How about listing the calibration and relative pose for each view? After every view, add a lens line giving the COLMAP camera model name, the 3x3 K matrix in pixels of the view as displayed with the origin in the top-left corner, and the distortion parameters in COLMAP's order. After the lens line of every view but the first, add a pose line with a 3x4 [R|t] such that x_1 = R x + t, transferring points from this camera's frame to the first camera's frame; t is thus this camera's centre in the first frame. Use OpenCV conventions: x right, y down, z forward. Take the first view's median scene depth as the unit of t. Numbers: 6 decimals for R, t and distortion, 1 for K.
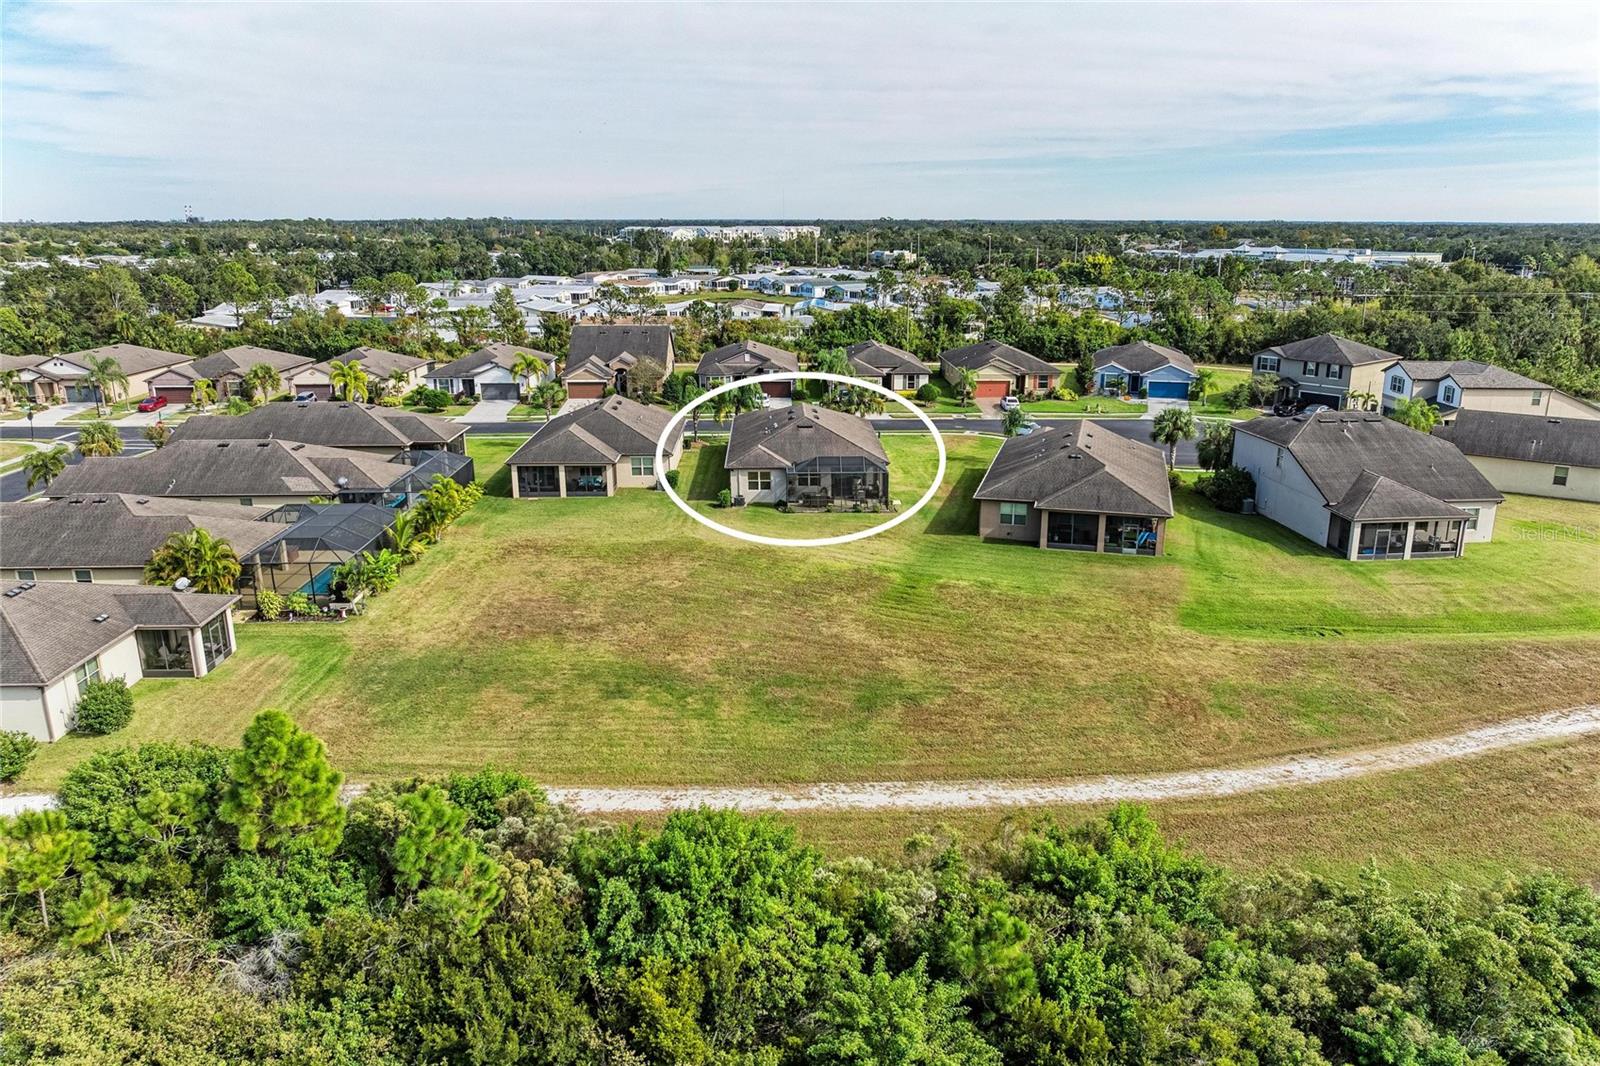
lens RADIAL K [[1109.5, 0, 797.0], [0, 1109.5, 531.1], [0, 0, 1]] dist [-0.029290, 0.010818]
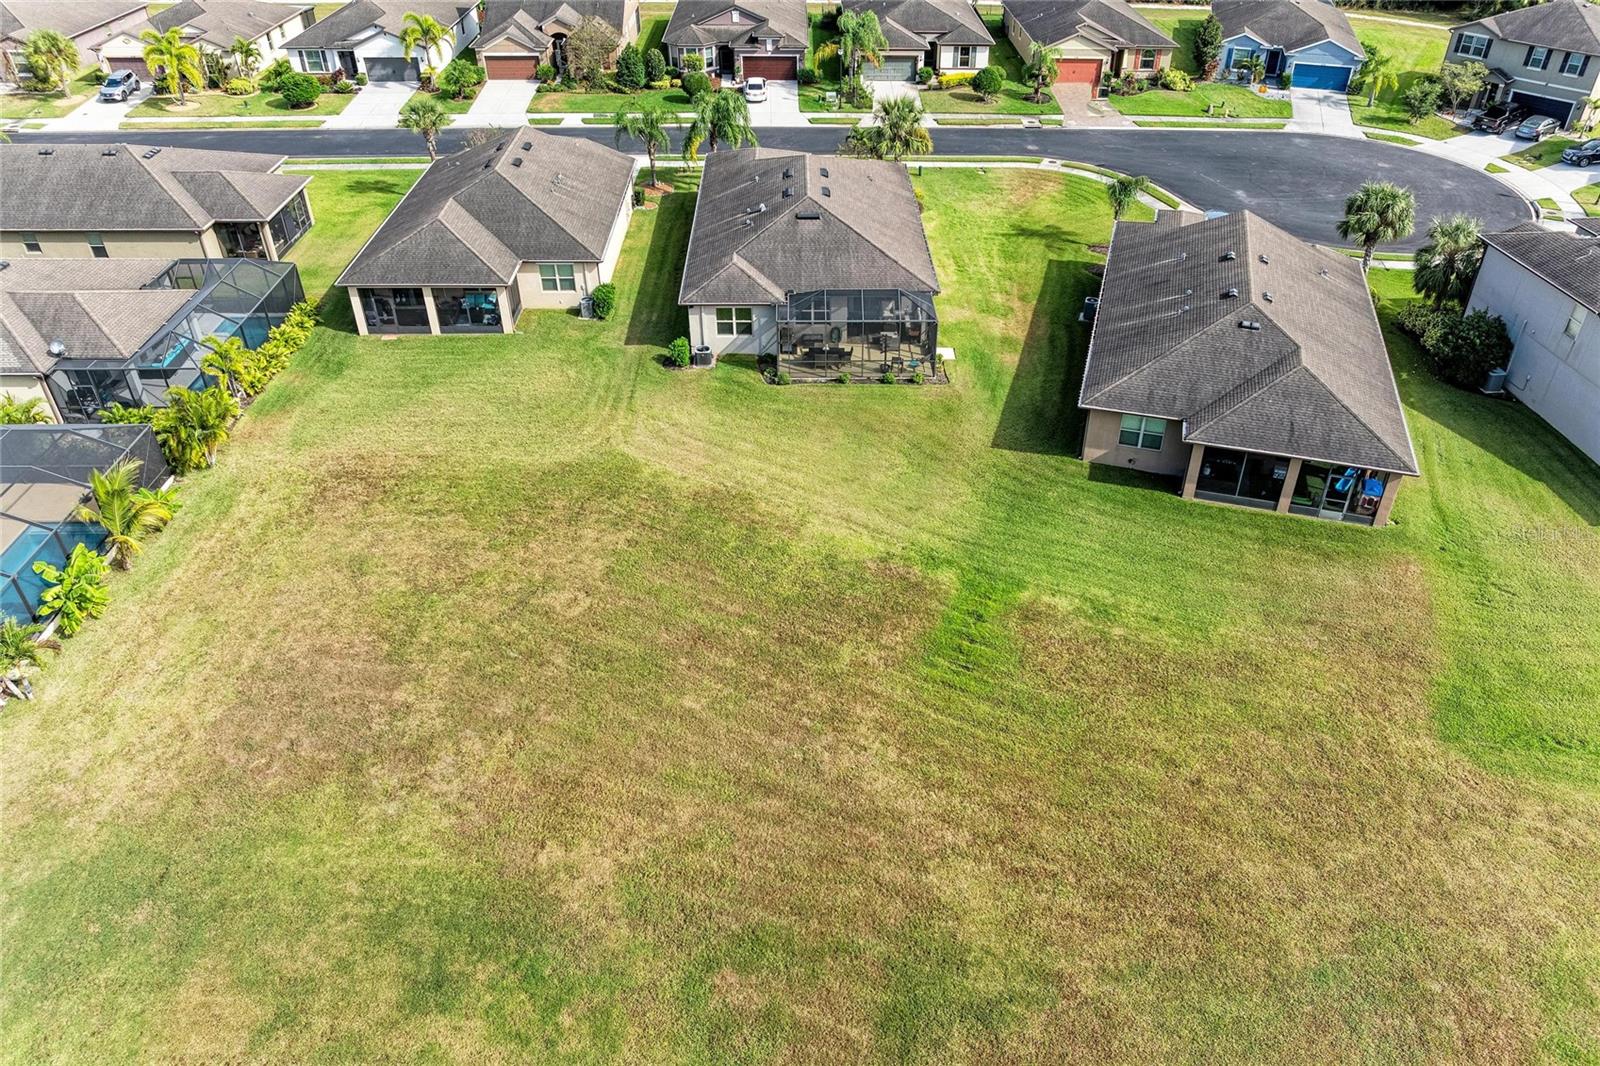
lens RADIAL K [[1109.5, 0, 828.2], [0, 1109.5, 543.8], [0, 0, 1]] dist [-0.029290, 0.010818]
pose [[0.999950, 0.002884, 0.009569, 0.013439], [-0.006100, 0.934523, 0.355852, -0.144885], [-0.007916, -0.355892, 0.934493, 0.339599]]
